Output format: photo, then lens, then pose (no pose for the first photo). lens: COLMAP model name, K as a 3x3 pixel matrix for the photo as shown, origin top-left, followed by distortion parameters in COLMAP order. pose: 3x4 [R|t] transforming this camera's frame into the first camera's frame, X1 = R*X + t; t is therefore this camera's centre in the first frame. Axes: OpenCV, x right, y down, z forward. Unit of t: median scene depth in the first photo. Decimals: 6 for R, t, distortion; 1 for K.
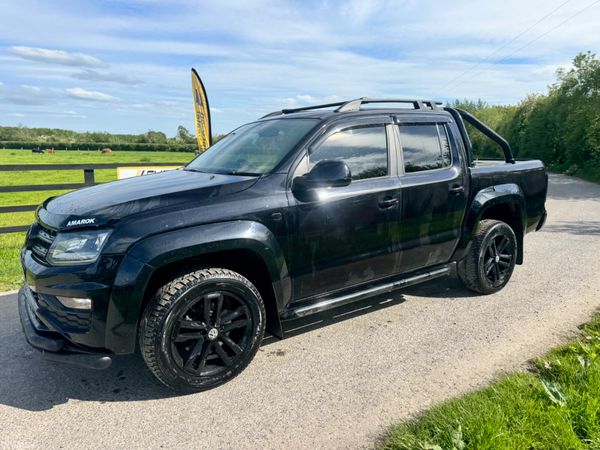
lens RADIAL K [[430.1, 0, 303.5], [0, 430.1, 224.7], [0, 0, 1]] dist [0.042497, -0.050935]
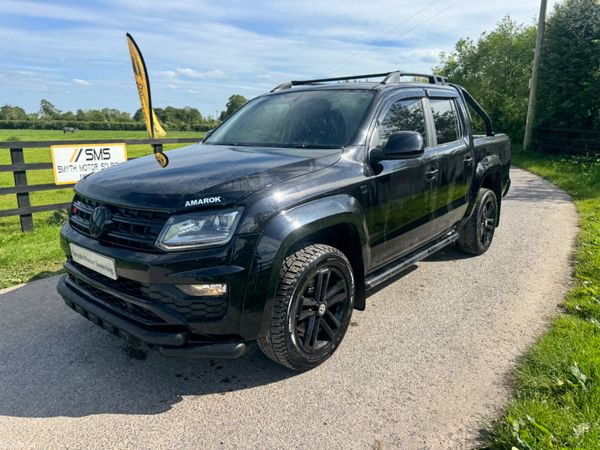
lens RADIAL K [[430.1, 0, 305.3], [0, 430.1, 228.7], [0, 0, 1]] dist [0.042497, -0.050935]
pose [[0.965772, -0.059699, 0.252429, -0.170854], [0.044978, 0.996955, 0.063696, 0.001319], [-0.255463, -0.050162, 0.965517, 0.024072]]
